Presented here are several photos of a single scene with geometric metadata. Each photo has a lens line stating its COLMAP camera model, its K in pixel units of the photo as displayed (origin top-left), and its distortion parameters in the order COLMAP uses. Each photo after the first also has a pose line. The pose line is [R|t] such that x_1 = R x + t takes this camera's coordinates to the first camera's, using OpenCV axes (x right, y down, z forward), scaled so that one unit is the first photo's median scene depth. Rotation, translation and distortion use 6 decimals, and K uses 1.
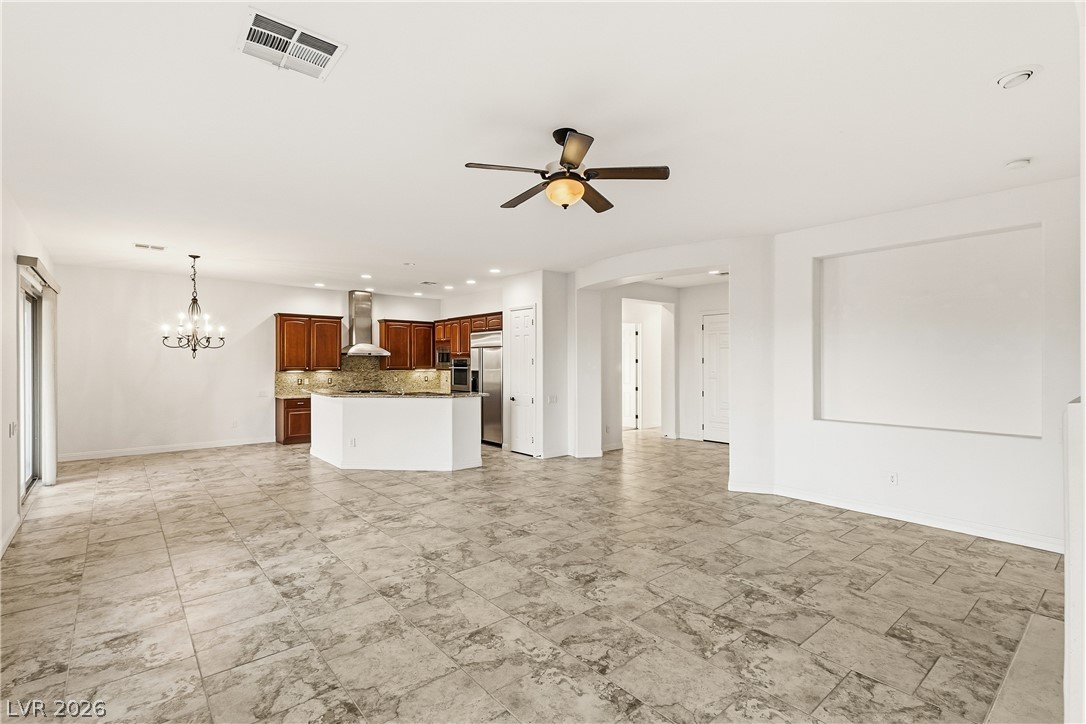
lens RADIAL K [[496.0, 0, 547.9], [0, 496.0, 360.5], [0, 0, 1]] dist [0.020271, -0.004590]
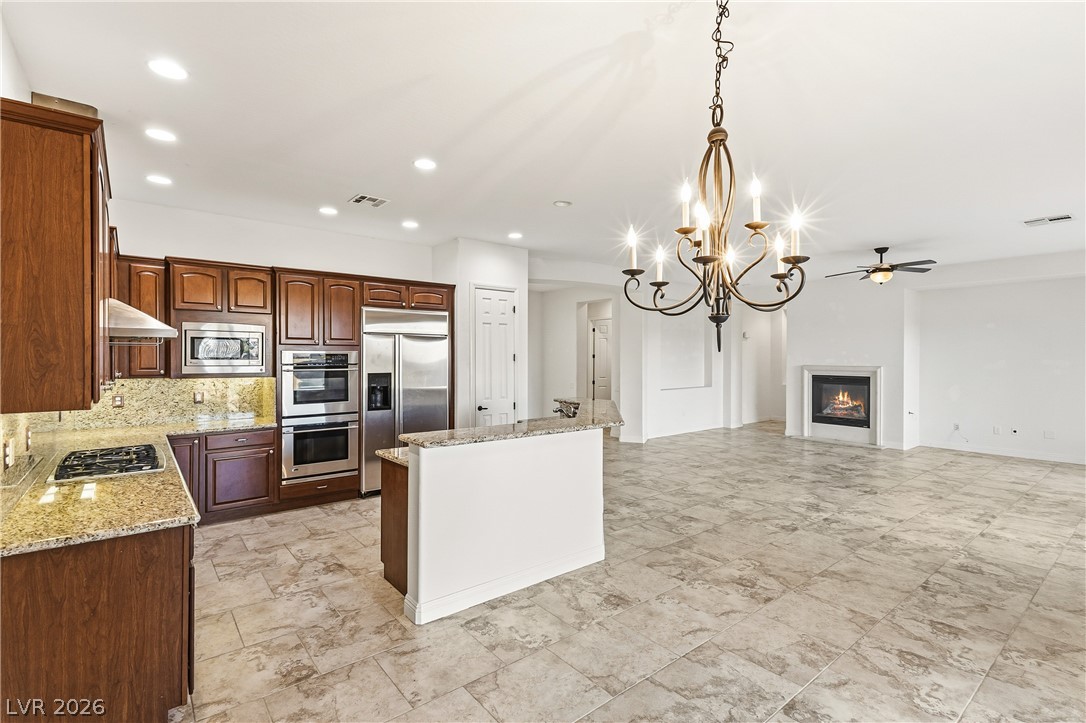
lens RADIAL K [[496.0, 0, 527.6], [0, 496.0, 357.7], [0, 0, 1]] dist [0.020271, -0.004590]
pose [[0.050860, -0.002920, 0.998702, -1.506353], [-0.004369, 0.999986, 0.003146, -0.000837], [-0.998696, -0.004523, 0.050846, 1.666624]]
